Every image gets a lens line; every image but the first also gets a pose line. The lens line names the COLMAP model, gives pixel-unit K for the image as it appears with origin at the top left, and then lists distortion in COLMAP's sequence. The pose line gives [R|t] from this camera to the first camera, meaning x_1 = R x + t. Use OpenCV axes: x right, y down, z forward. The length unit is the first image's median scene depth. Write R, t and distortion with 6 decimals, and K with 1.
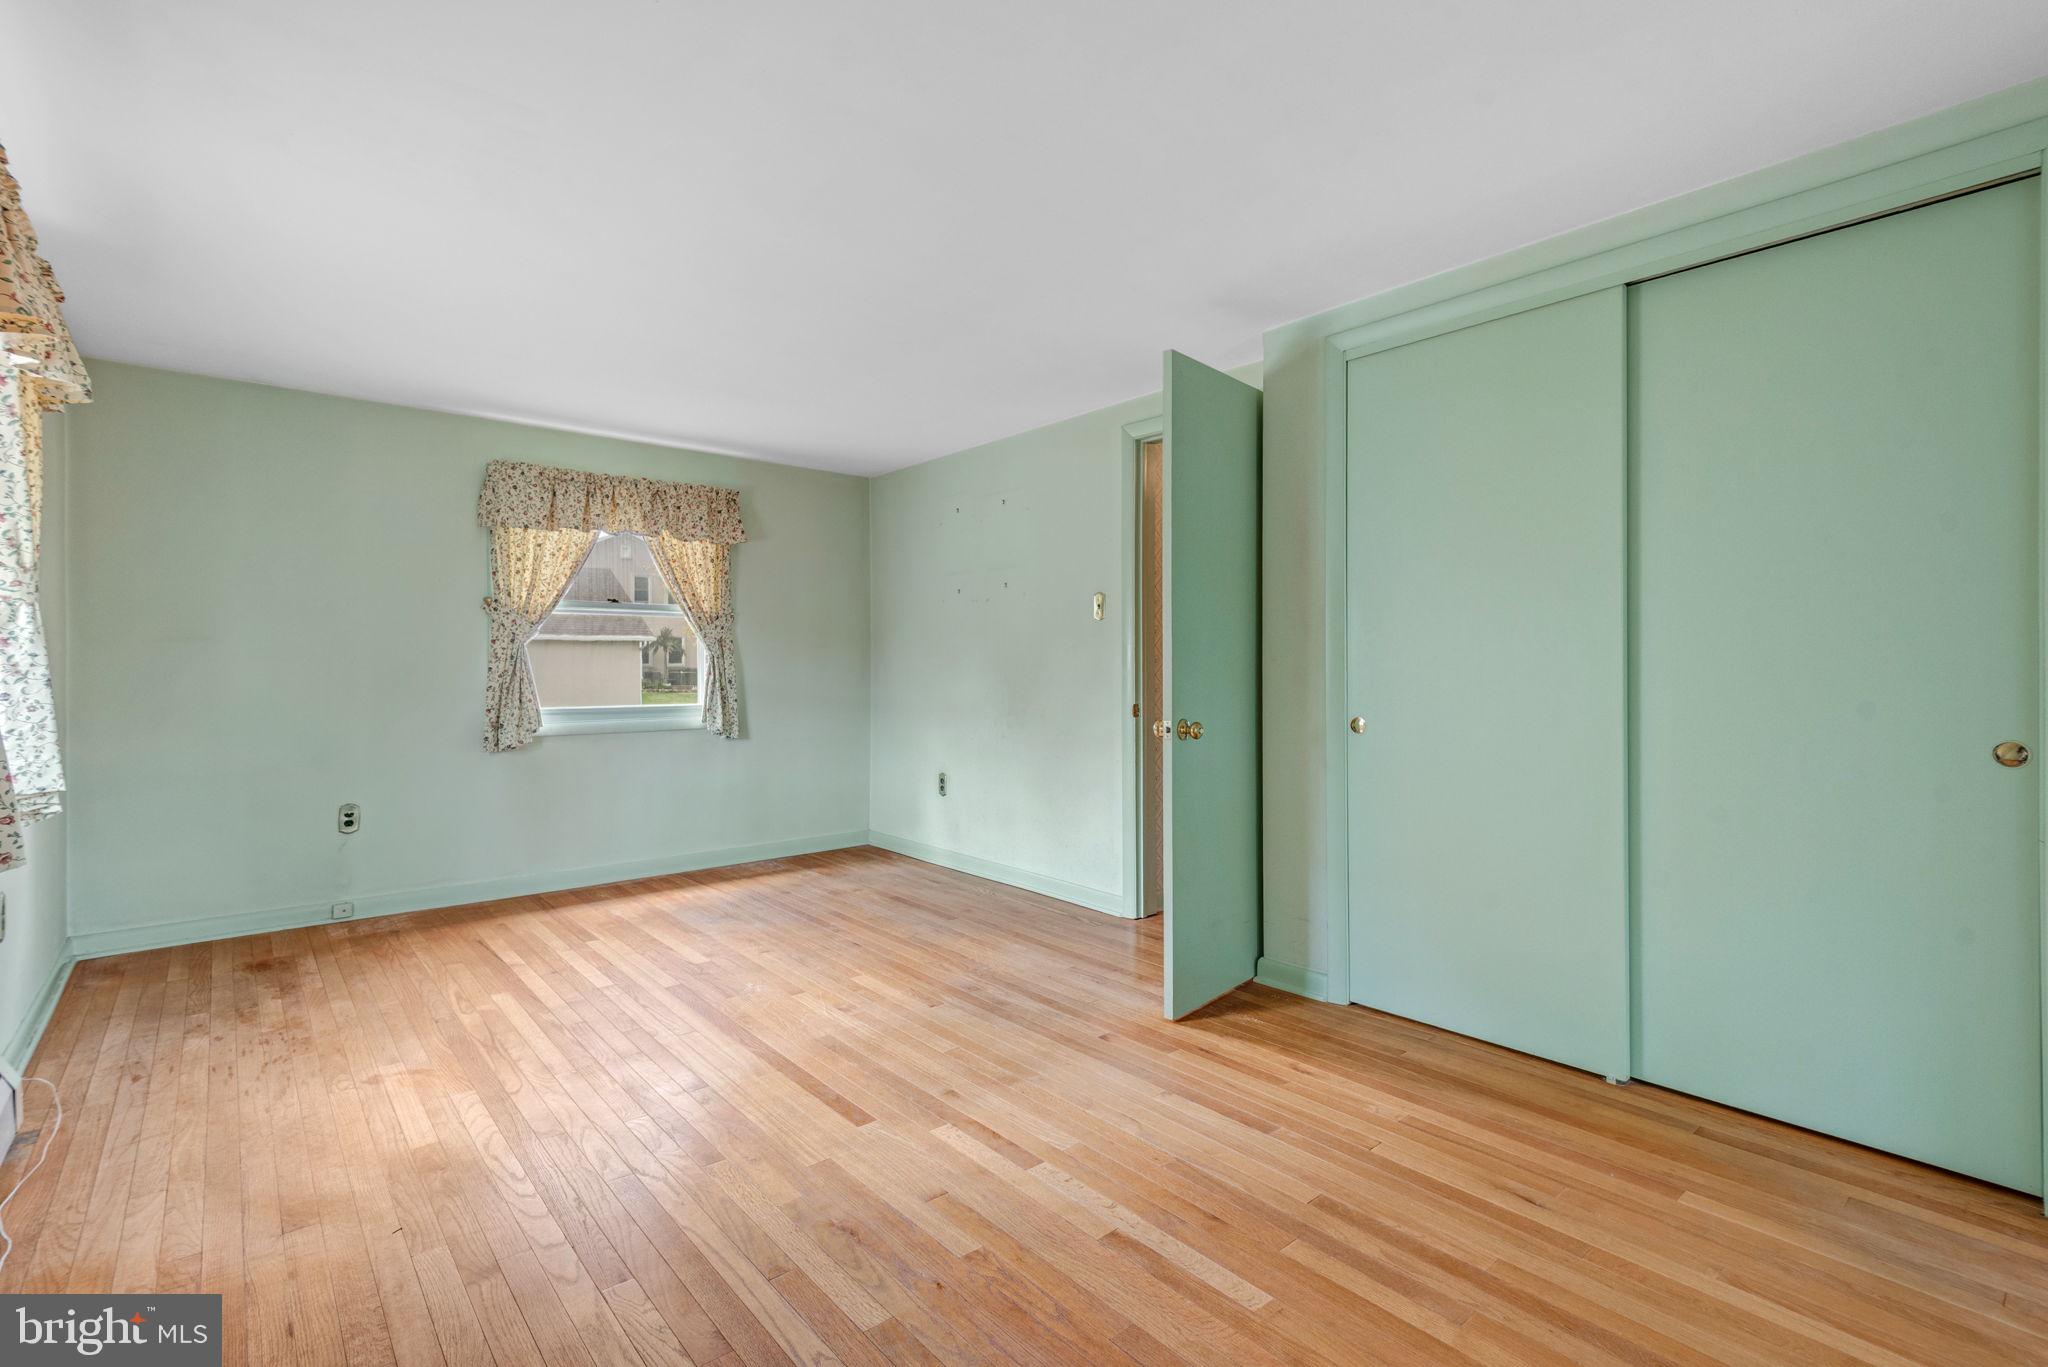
lens RADIAL K [[926.9, 0, 1024.0], [0, 926.9, 683.5], [0, 0, 1]] dist [0.015252, -0.000225]
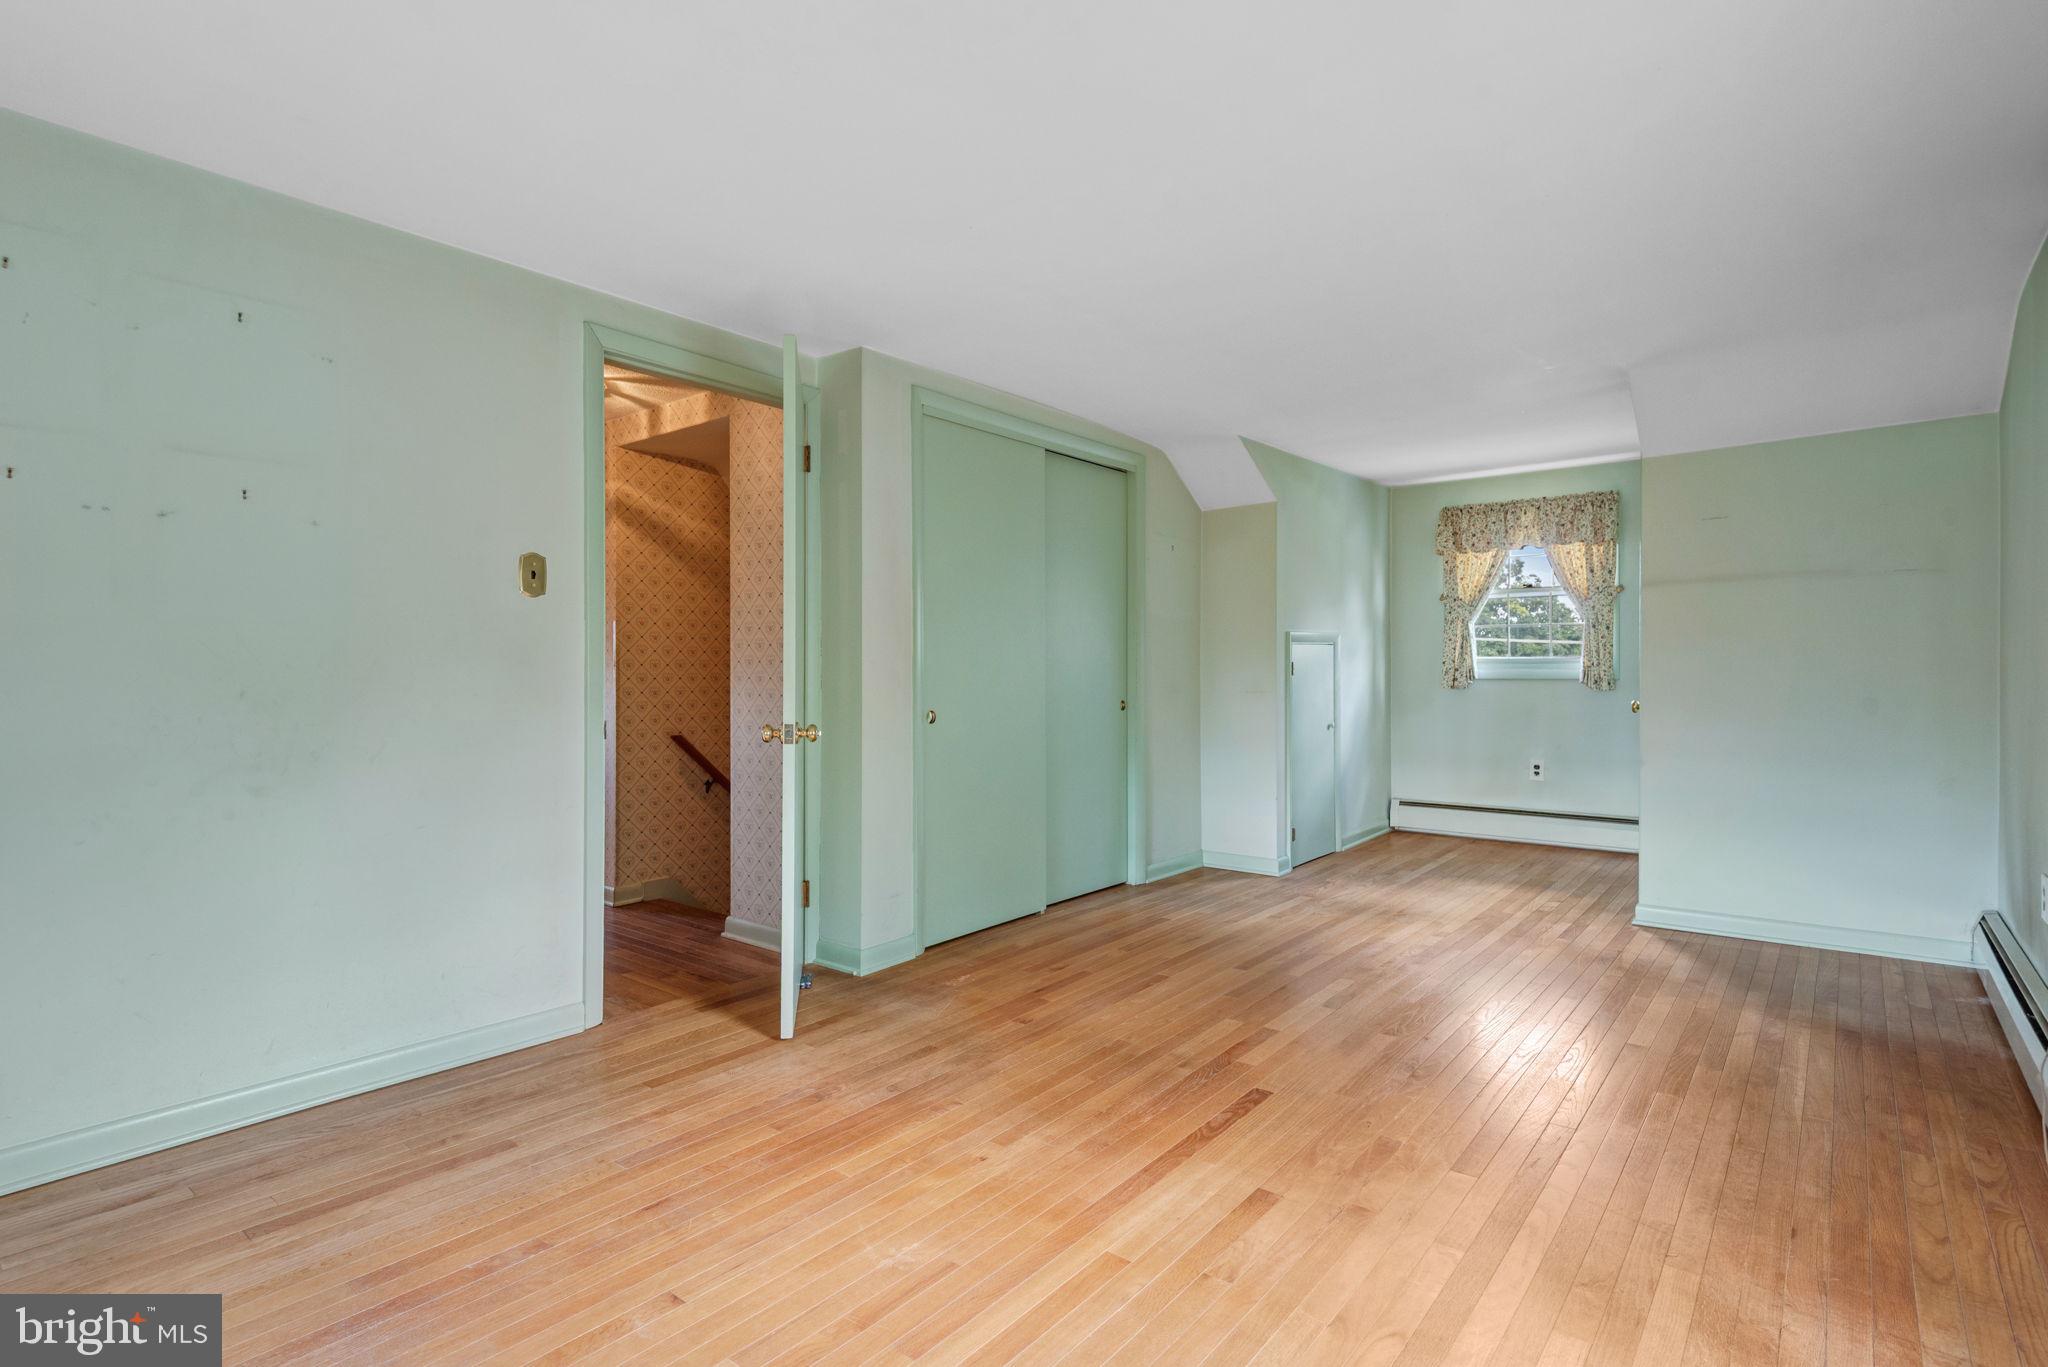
lens RADIAL K [[1006.9, 0, 1032.2], [0, 1006.9, 670.5], [0, 0, 1]] dist [0.032124, -0.022364]
pose [[-0.180398, -0.000427, 0.983594, -1.049380], [0.021242, 0.999765, 0.004330, -0.017118], [-0.983364, 0.021675, -0.180347, 1.212733]]
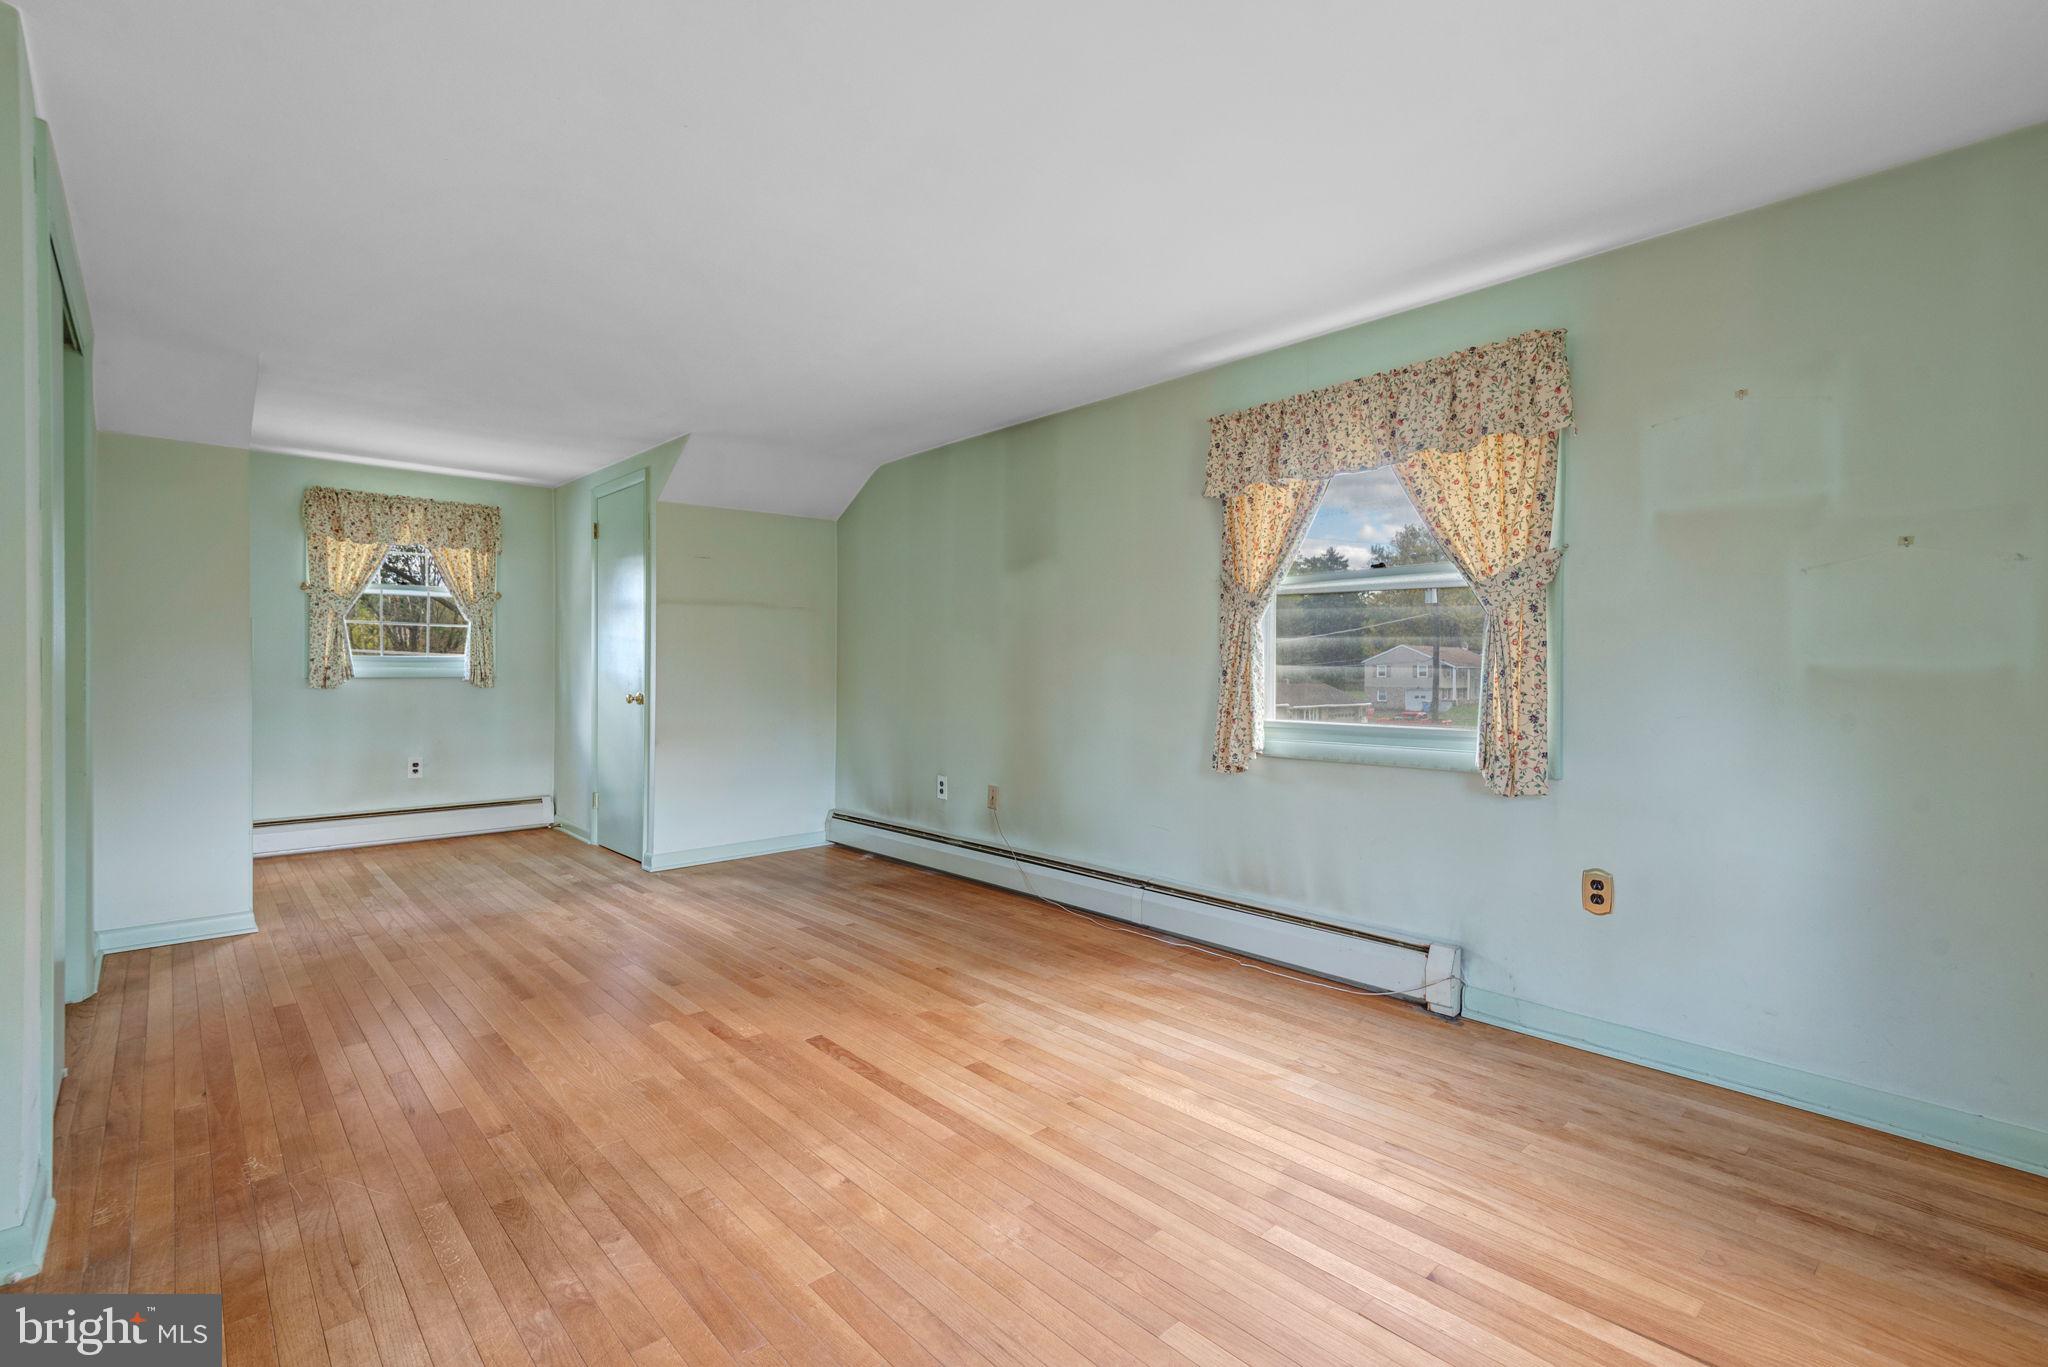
lens RADIAL K [[926.9, 0, 1024.0], [0, 926.9, 683.5], [0, 0, 1]] dist [0.015252, -0.000225]
pose [[-0.999455, -0.001990, -0.032963, -0.335747], [-0.003144, 0.999382, 0.035010, -0.028172], [0.032873, 0.035094, -0.998843, 1.831069]]
